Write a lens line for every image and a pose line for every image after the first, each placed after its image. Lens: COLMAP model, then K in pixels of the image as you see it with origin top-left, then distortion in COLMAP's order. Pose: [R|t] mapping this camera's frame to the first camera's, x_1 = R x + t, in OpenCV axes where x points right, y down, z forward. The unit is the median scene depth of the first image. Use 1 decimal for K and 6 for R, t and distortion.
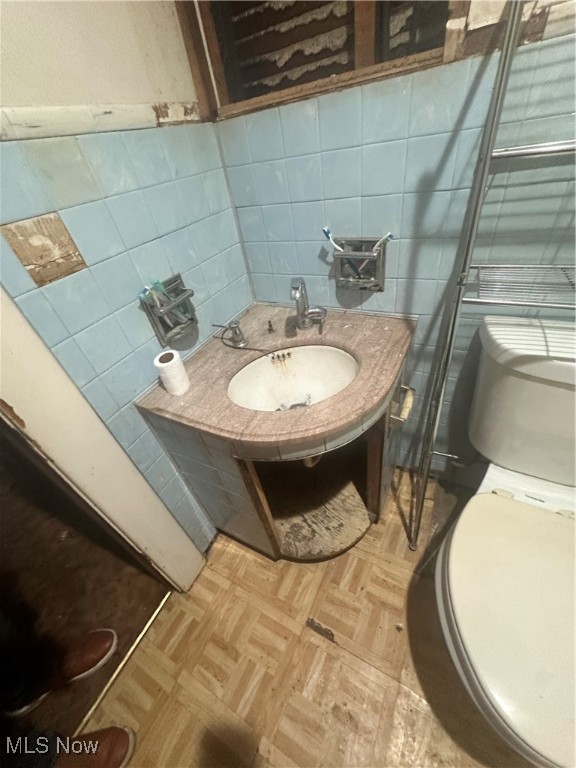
lens RADIAL K [[303.7, 0, 286.6], [0, 303.7, 383.7], [0, 0, 1]] dist [-0.003541, 0.000024]
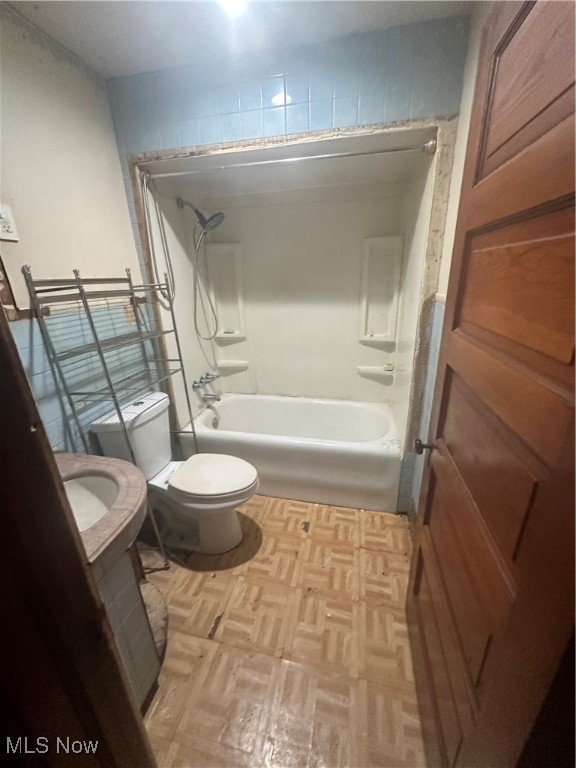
lens RADIAL K [[303.7, 0, 288.4], [0, 303.7, 382.6], [0, 0, 1]] dist [-0.003541, 0.000024]
pose [[-0.253251, -0.175005, 0.951439, -1.084785], [0.653855, 0.693879, 0.301672, -0.139272], [-0.712978, 0.698502, -0.061297, 0.090572]]
